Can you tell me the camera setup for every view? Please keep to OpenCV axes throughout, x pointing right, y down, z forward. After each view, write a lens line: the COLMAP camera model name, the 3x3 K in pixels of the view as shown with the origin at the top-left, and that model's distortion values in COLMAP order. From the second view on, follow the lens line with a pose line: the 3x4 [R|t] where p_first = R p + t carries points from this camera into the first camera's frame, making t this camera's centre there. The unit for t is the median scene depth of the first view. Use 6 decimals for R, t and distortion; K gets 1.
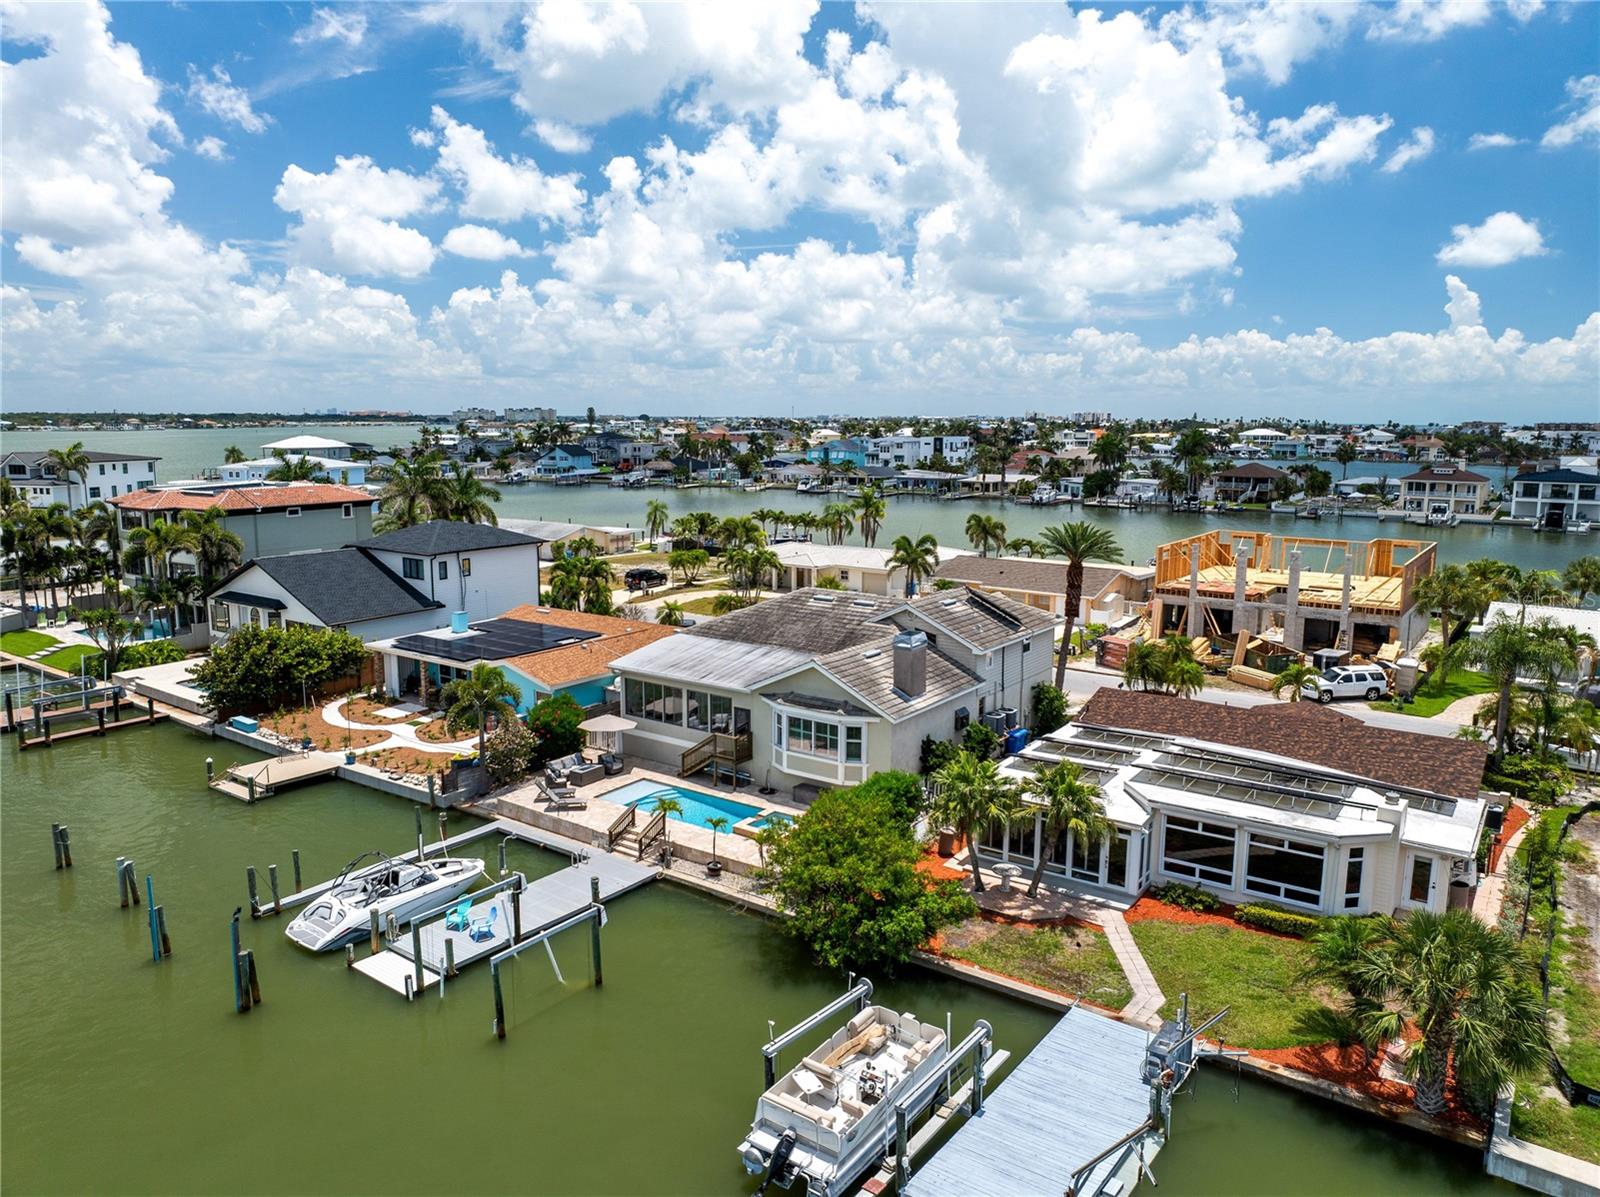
lens RADIAL K [[1126.9, 0, 801.1], [0, 1126.9, 606.9], [0, 0, 1]] dist [-0.034506, 0.001111]
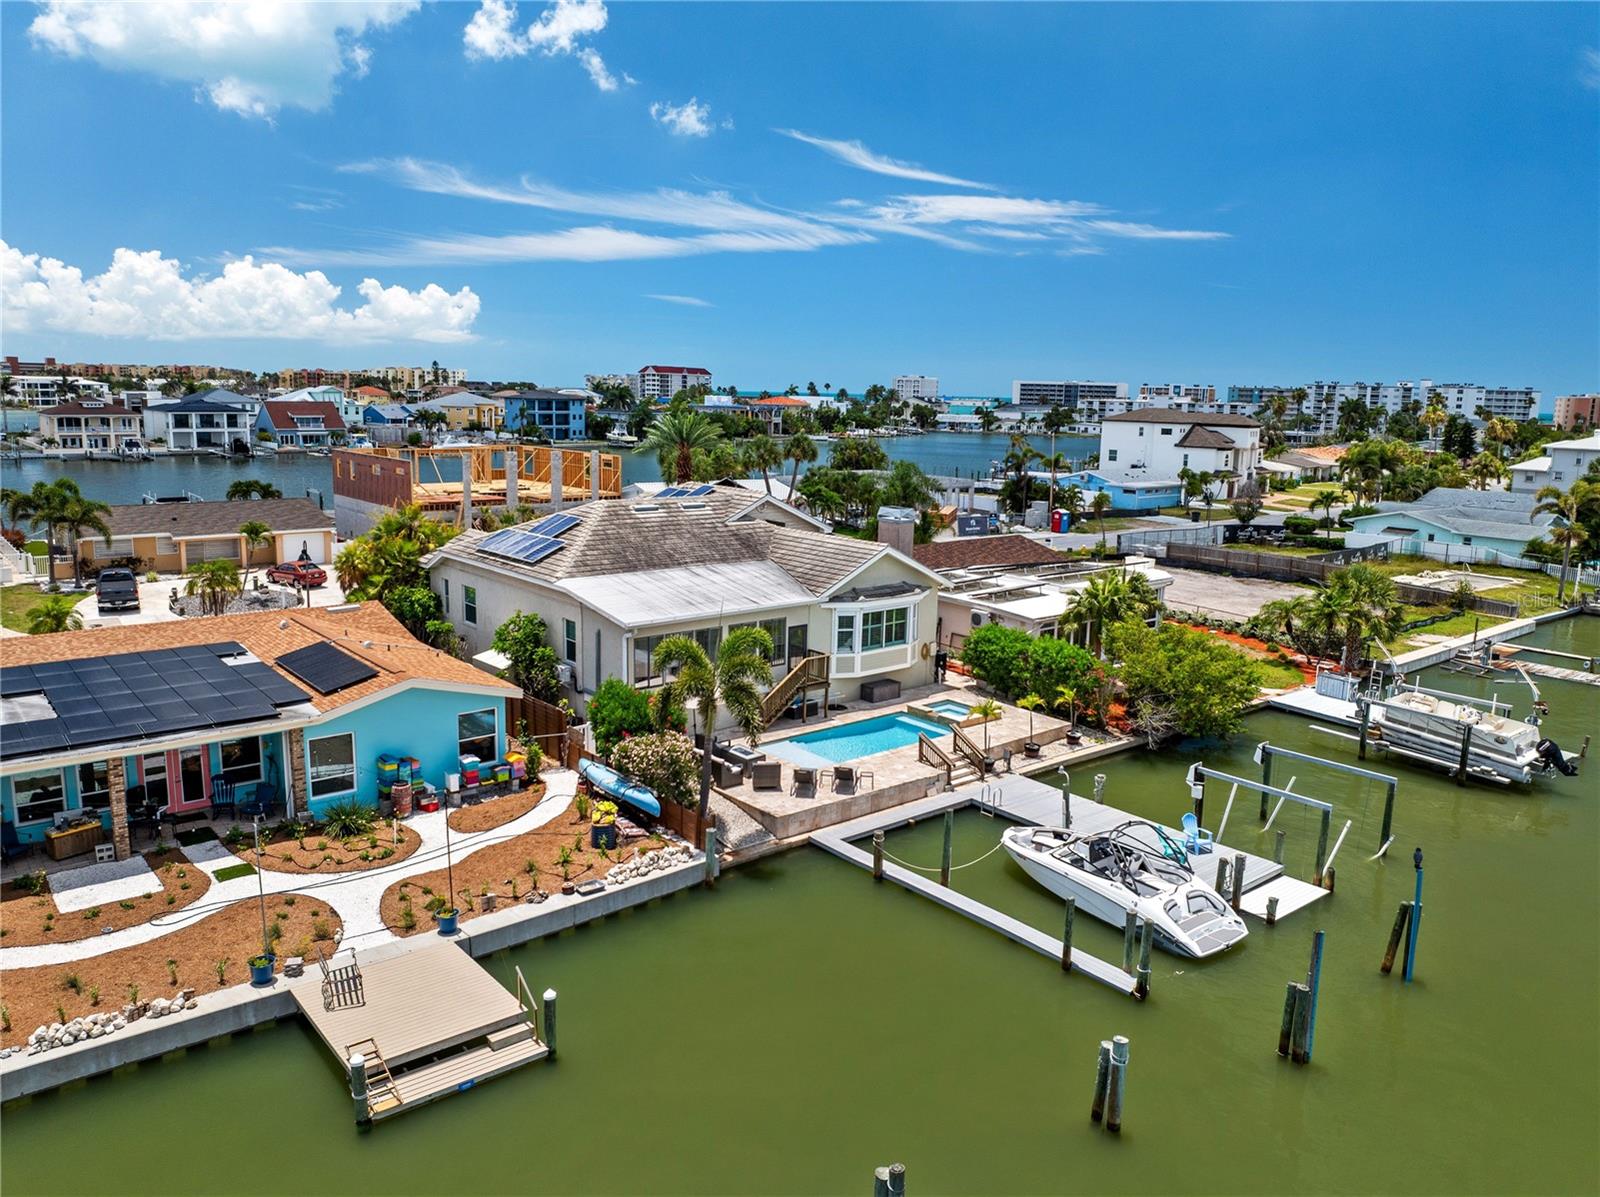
lens RADIAL K [[1143.6, 0, 800.0], [0, 1143.6, 598.5], [0, 0, 1]] dist [-0.035057, 0.000028]
pose [[0.246202, -0.173690, 0.953528, -0.719038], [0.140451, 0.979821, 0.142215, -0.043169], [-0.958988, 0.098910, 0.265628, 0.634908]]
